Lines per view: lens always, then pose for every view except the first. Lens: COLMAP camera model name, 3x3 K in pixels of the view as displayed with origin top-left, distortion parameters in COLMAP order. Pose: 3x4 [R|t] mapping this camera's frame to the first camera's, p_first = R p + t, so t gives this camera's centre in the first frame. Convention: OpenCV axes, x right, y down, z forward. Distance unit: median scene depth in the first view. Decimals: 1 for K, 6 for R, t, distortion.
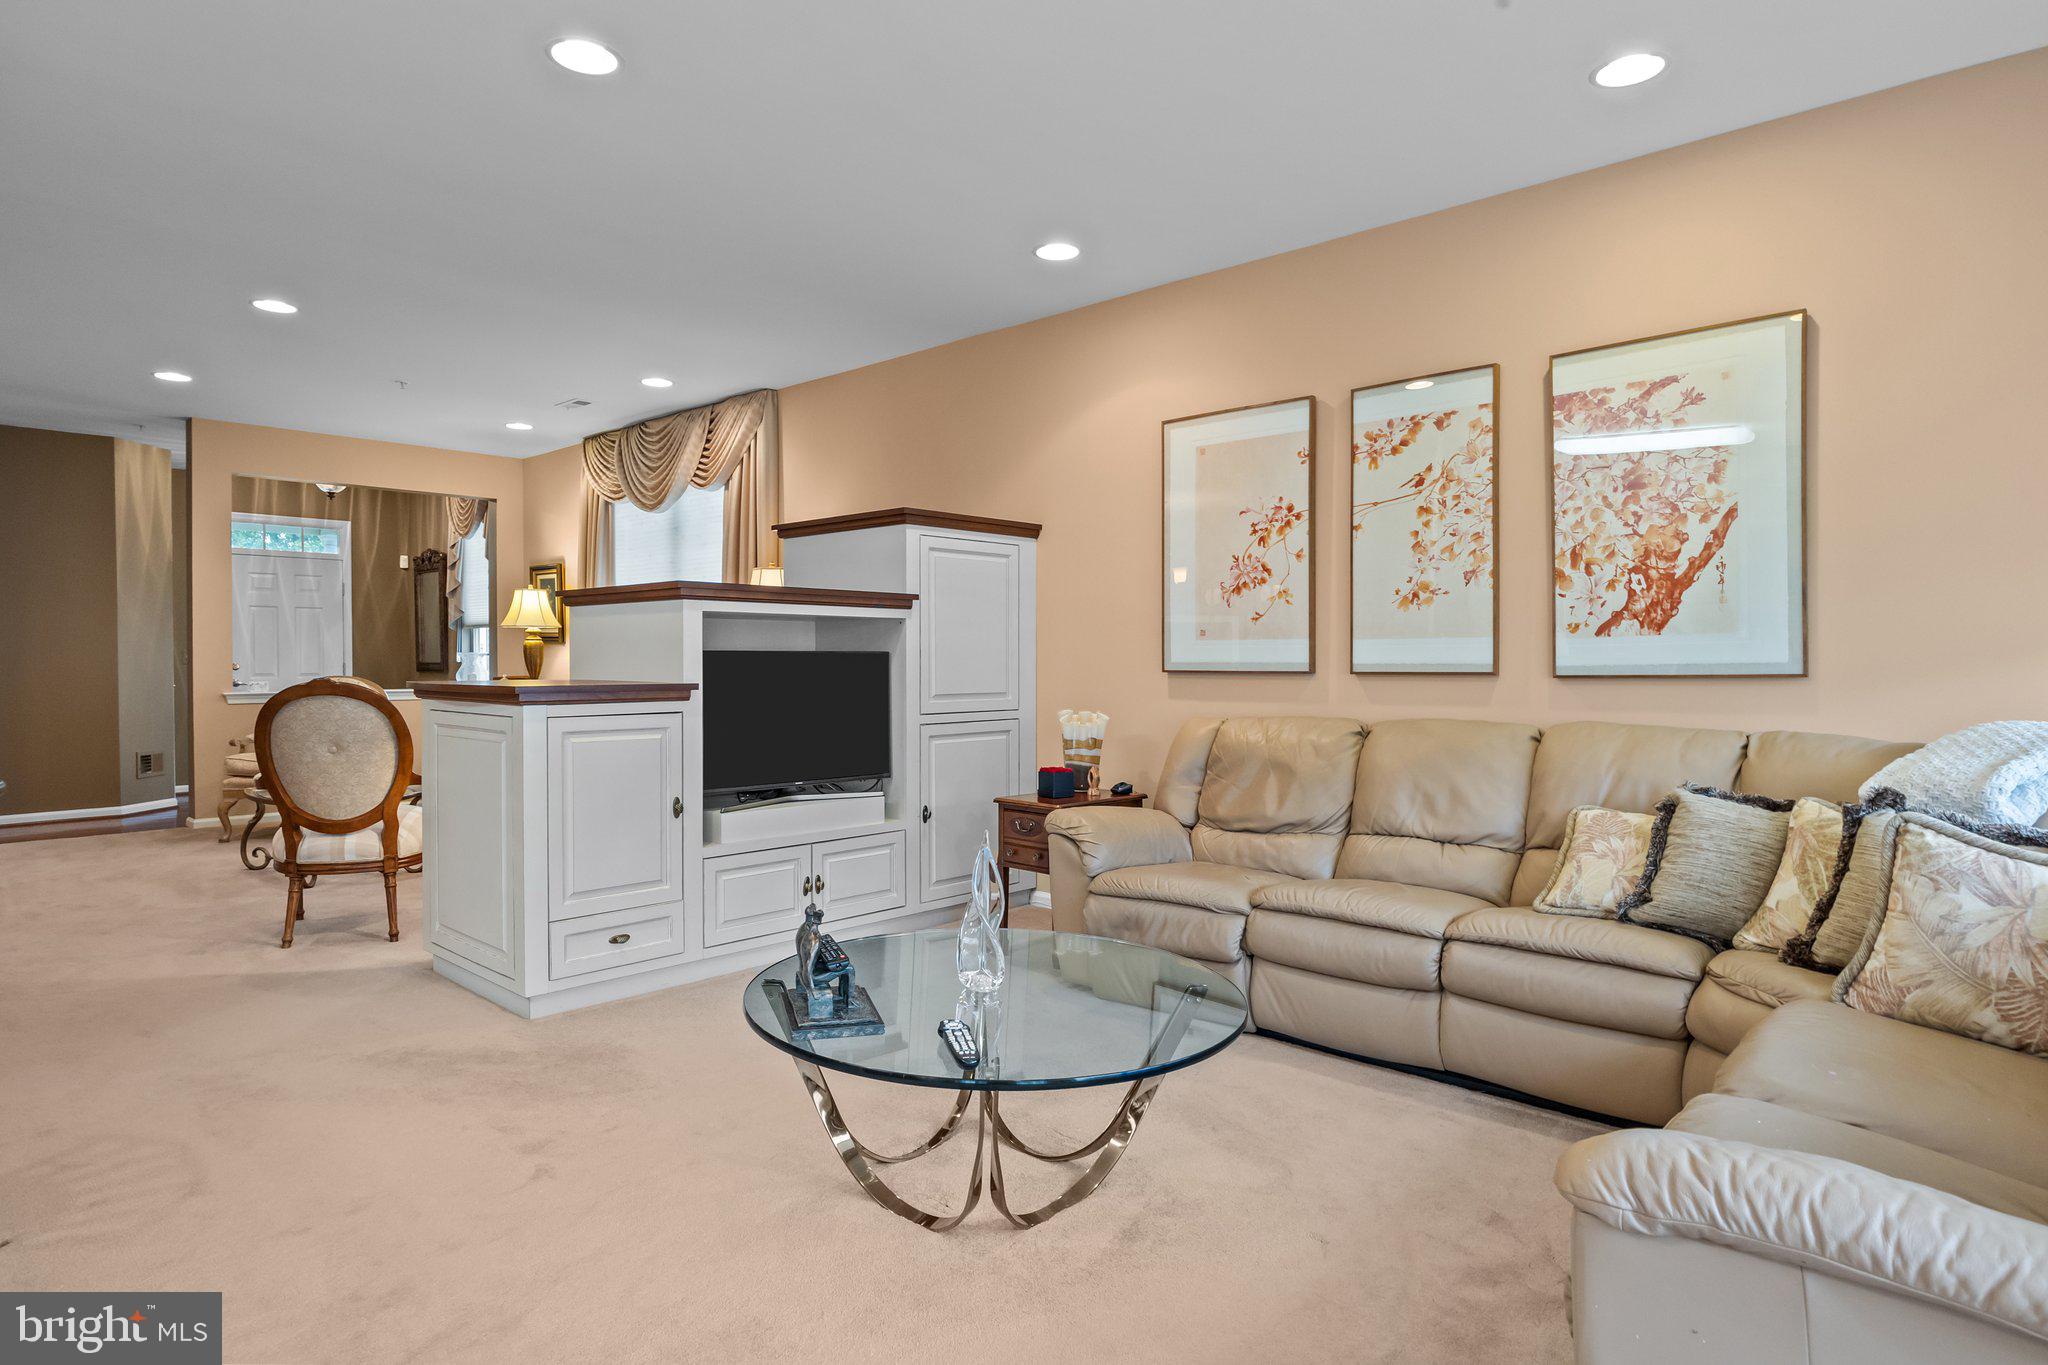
lens RADIAL K [[1112.0, 0, 1024.0], [0, 1112.0, 682.5], [0, 0, 1]] dist [0.000265, 0.000141]
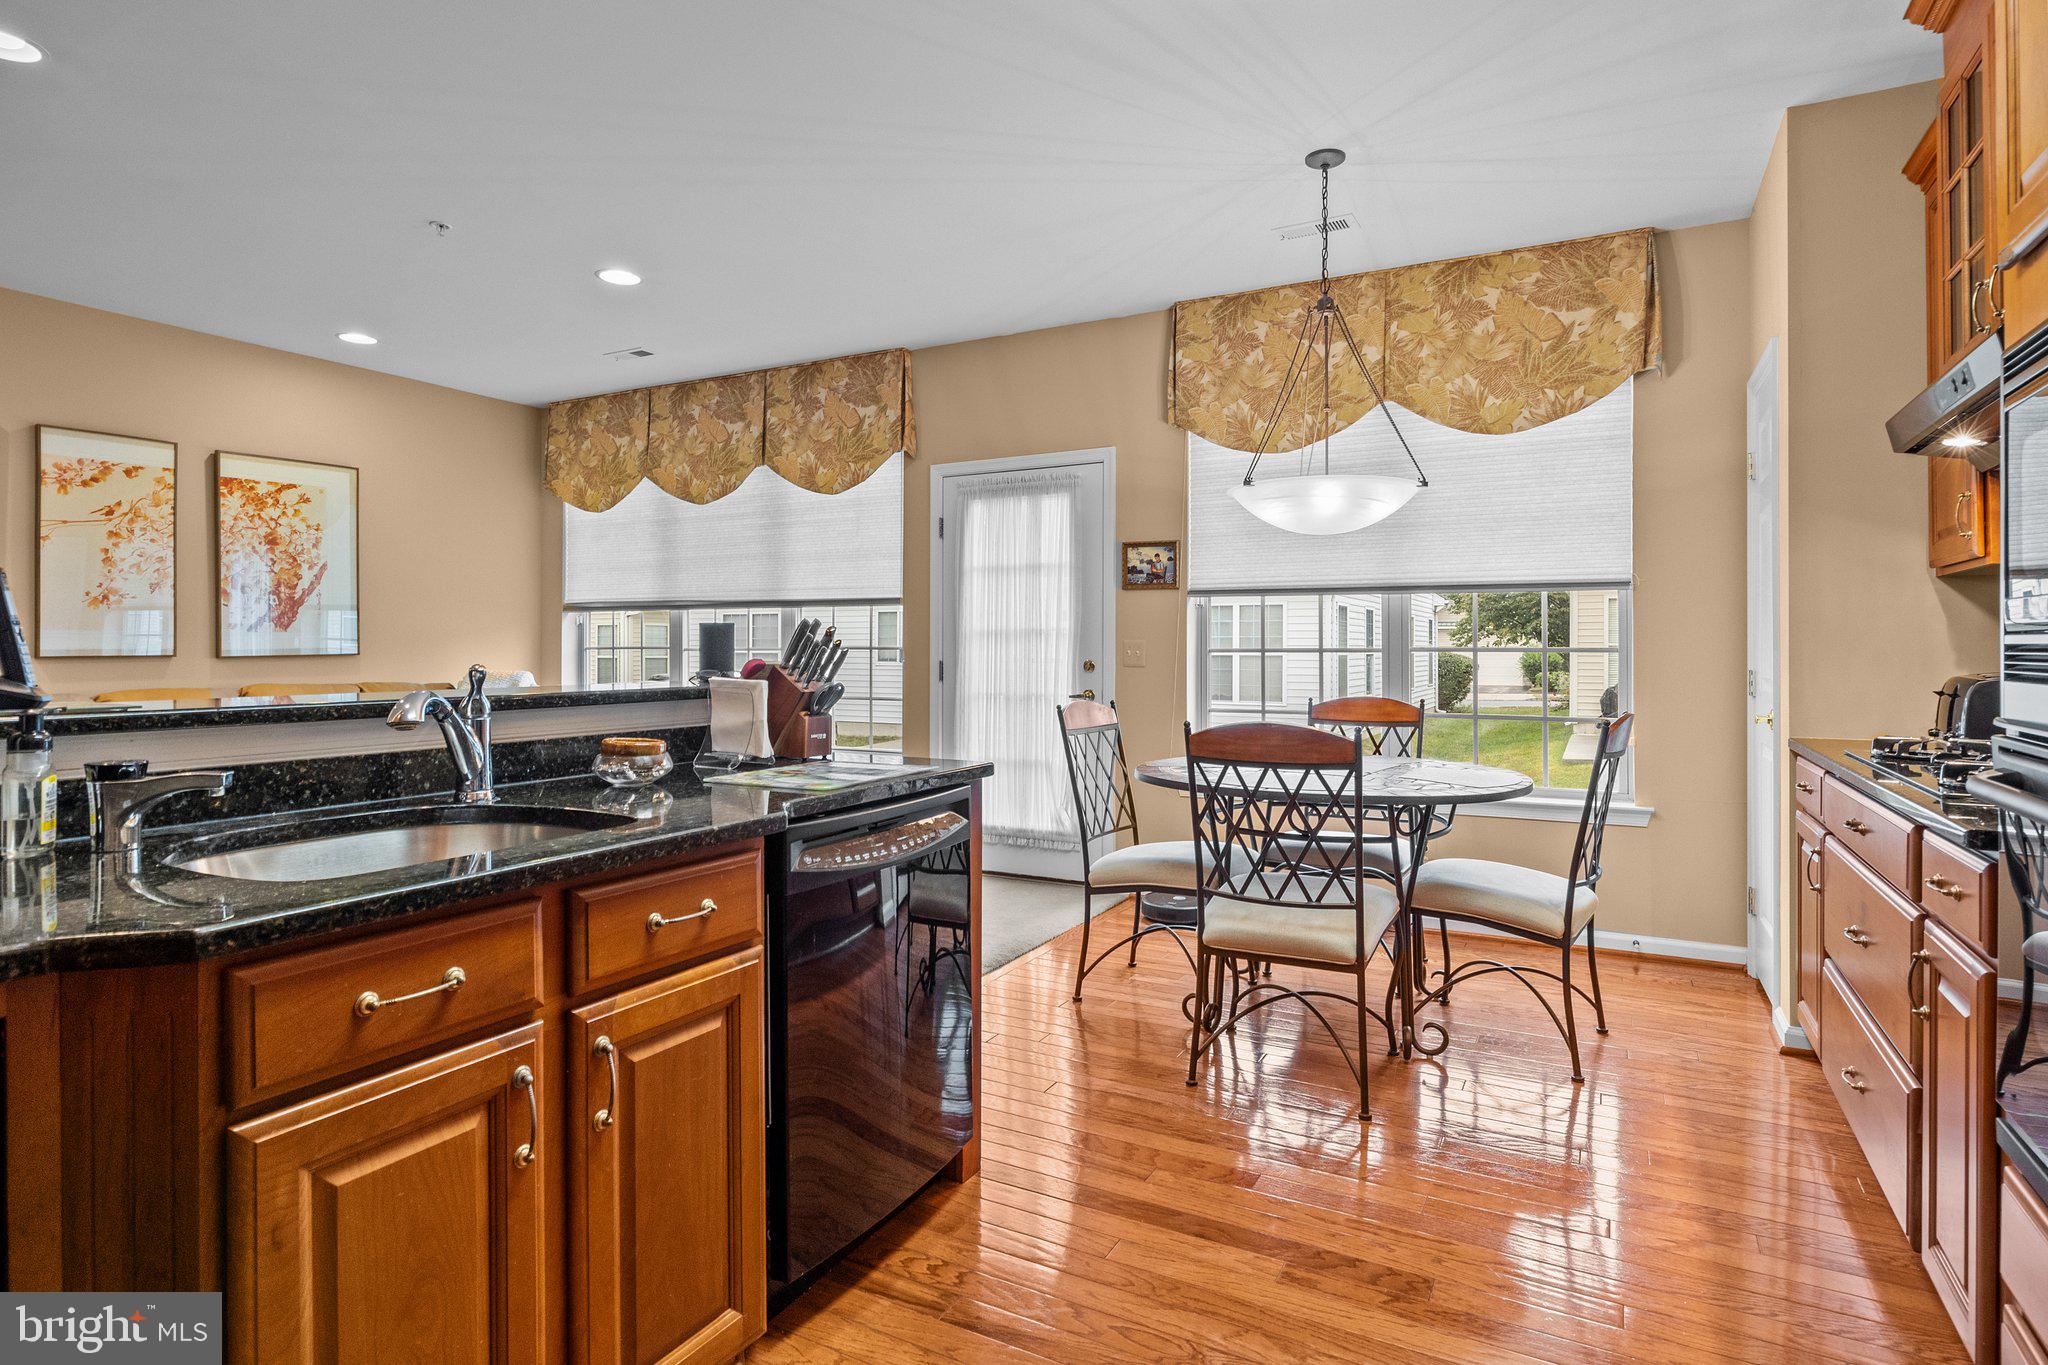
lens RADIAL K [[1064.3, 0, 1024.2], [0, 1064.3, 639.0], [0, 0, 1]] dist [-0.007001, -0.001119]
pose [[-0.243438, 0.006436, 0.969895, -1.156505], [0.023983, 0.999712, -0.000614, -0.002982], [-0.969620, 0.023111, -0.243522, 0.262040]]
